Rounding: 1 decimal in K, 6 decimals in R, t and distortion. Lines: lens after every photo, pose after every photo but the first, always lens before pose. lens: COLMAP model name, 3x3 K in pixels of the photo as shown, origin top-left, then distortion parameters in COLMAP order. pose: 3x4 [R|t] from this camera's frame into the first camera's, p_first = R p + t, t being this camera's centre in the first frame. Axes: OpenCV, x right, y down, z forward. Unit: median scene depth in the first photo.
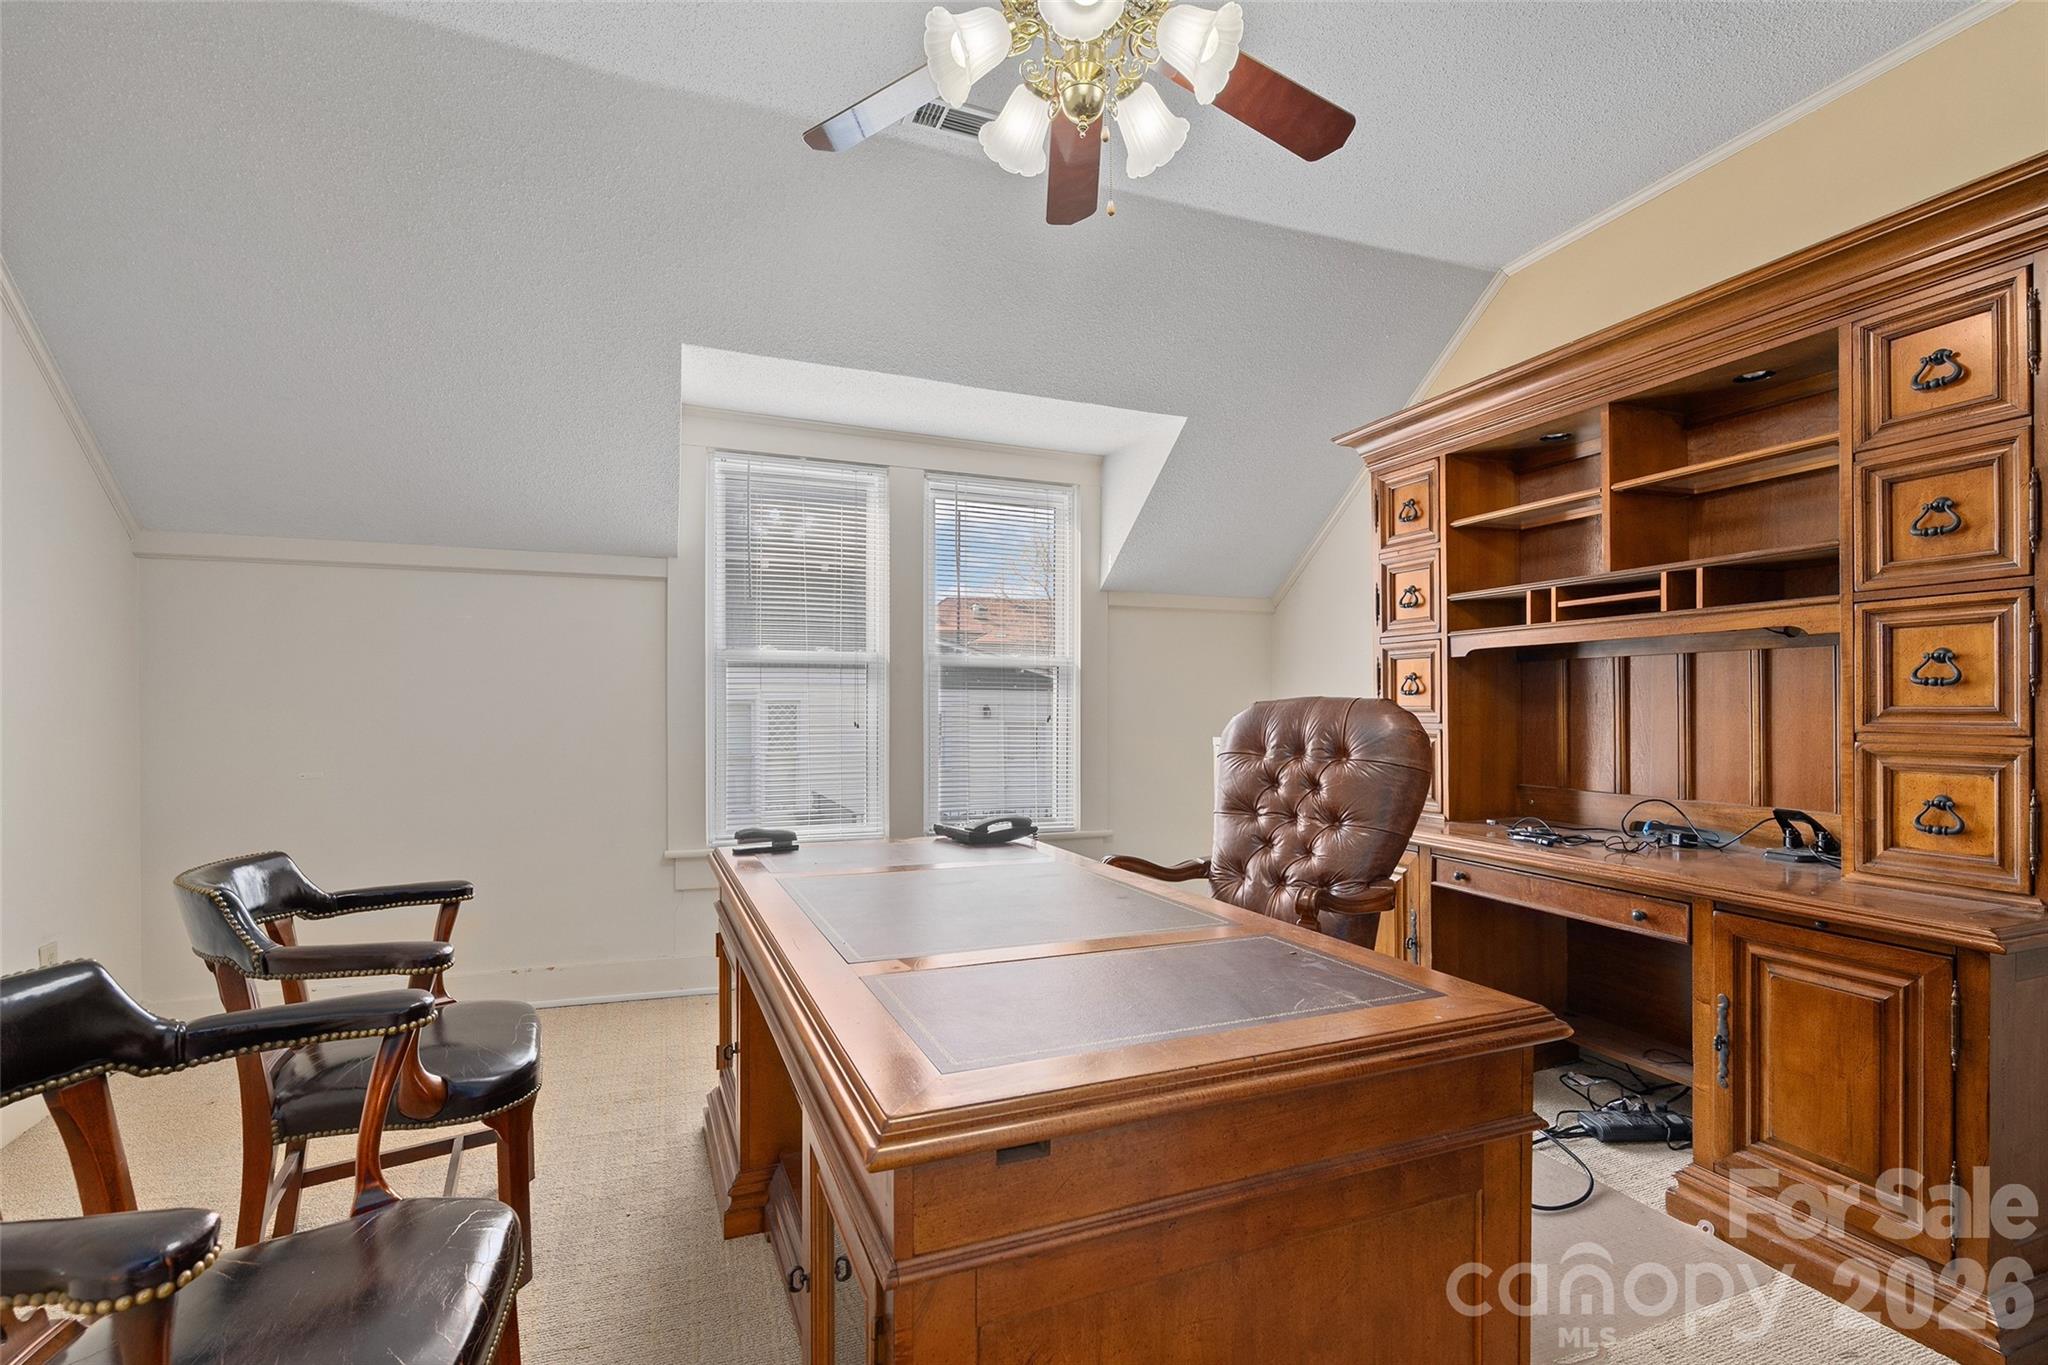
lens RADIAL K [[922.5, 0, 1024.0], [0, 922.5, 682.5], [0, 0, 1]] dist [0.000400, 0.000177]
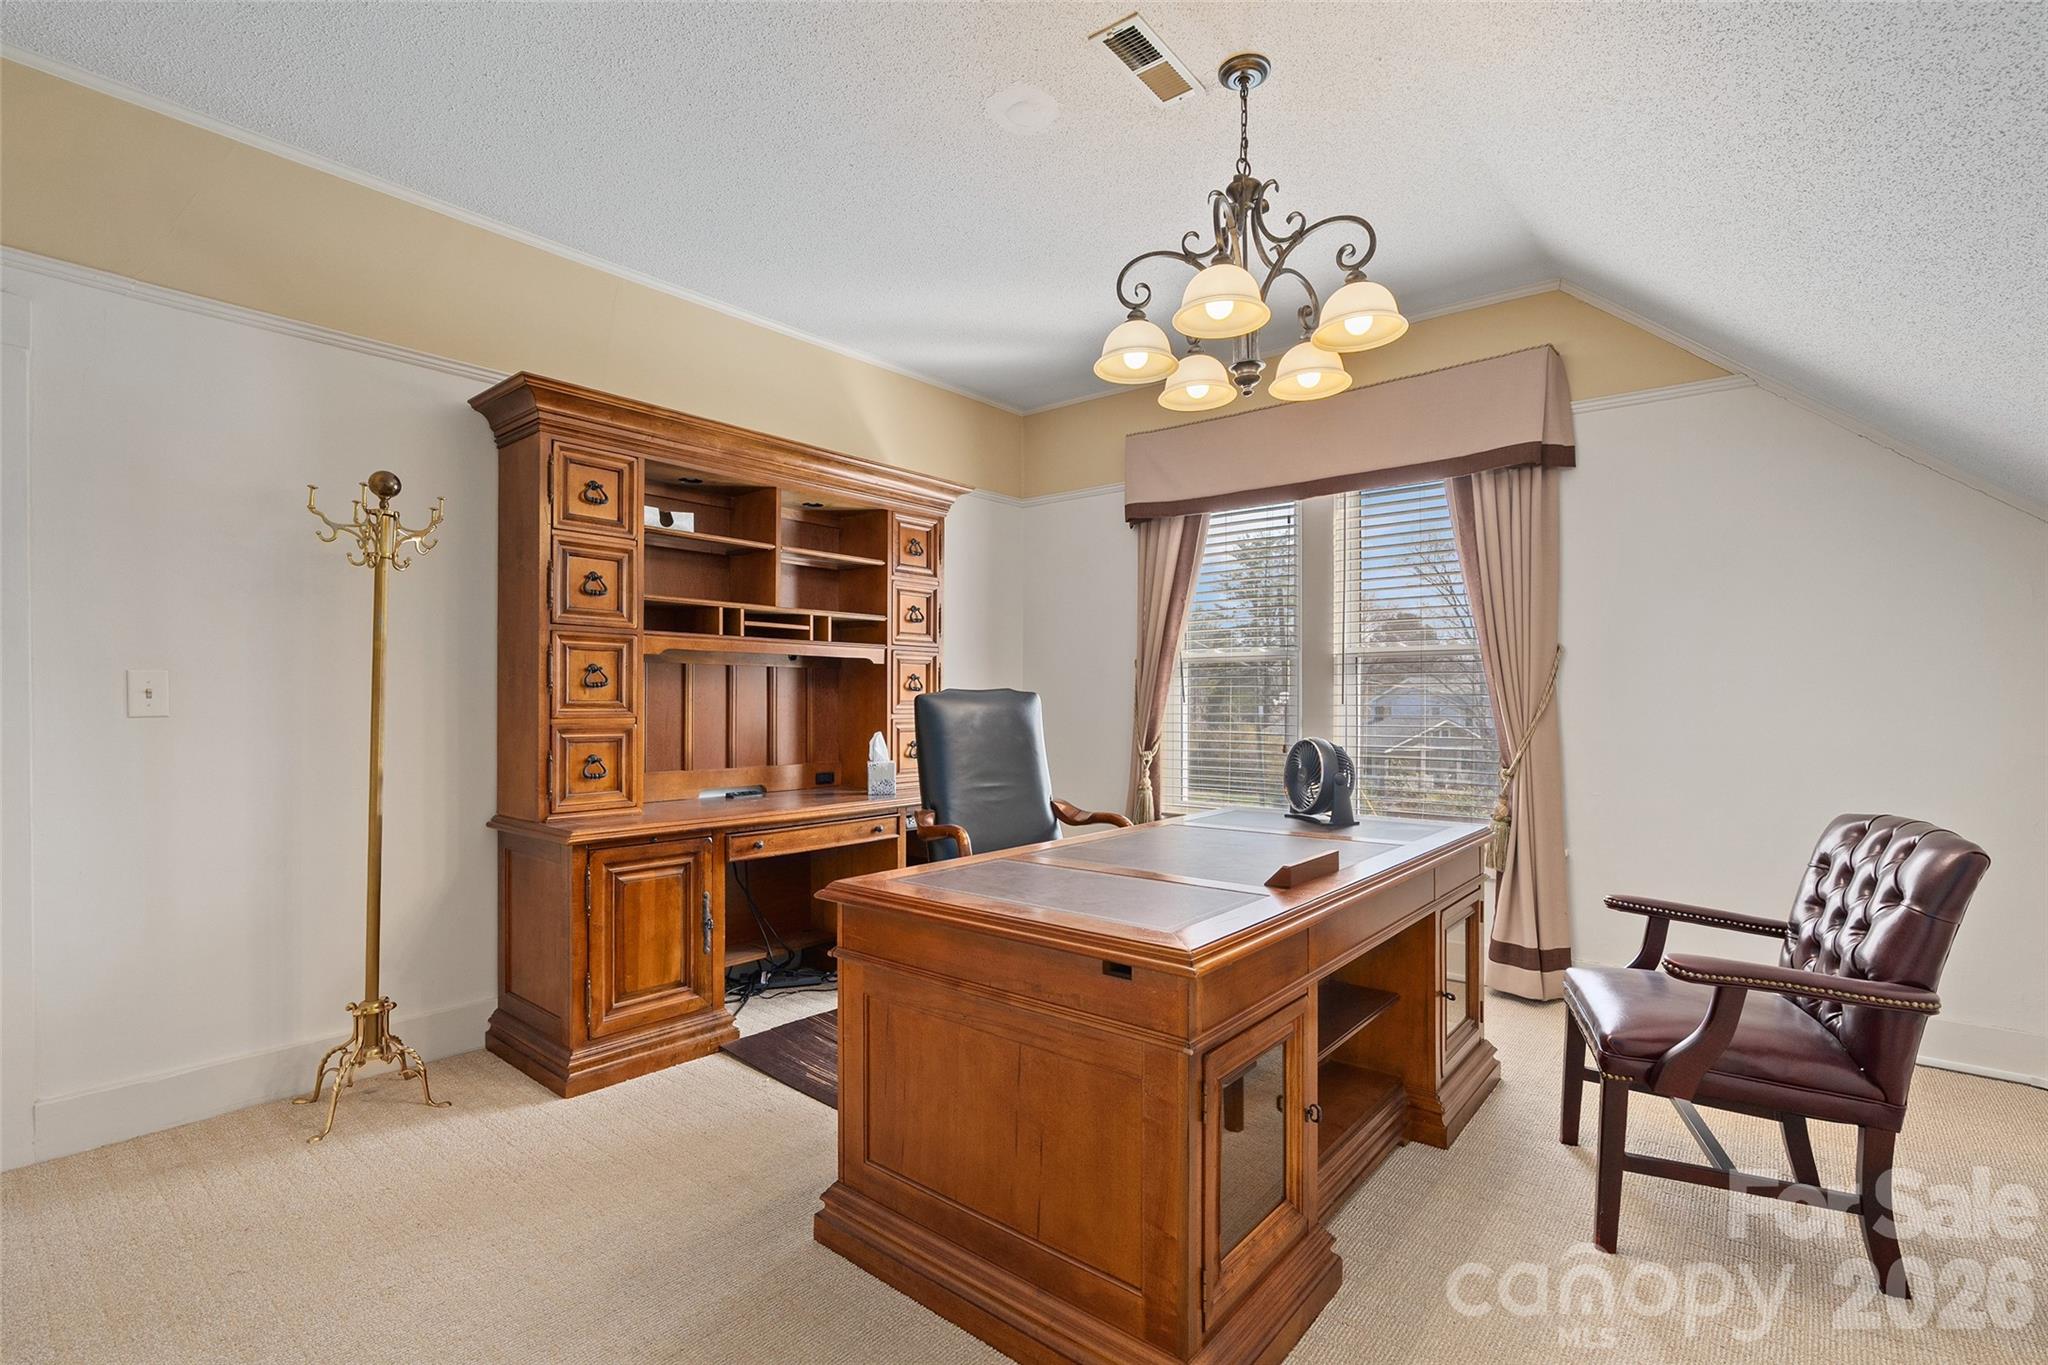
lens RADIAL K [[922.5, 0, 1024.0], [0, 922.5, 682.5], [0, 0, 1]] dist [0.000400, 0.000177]
pose [[-0.461277, 0.019479, 0.887042, -0.750381], [-0.027303, 0.998974, -0.036135, 0.034669], [-0.886836, -0.040887, -0.460272, 1.252364]]
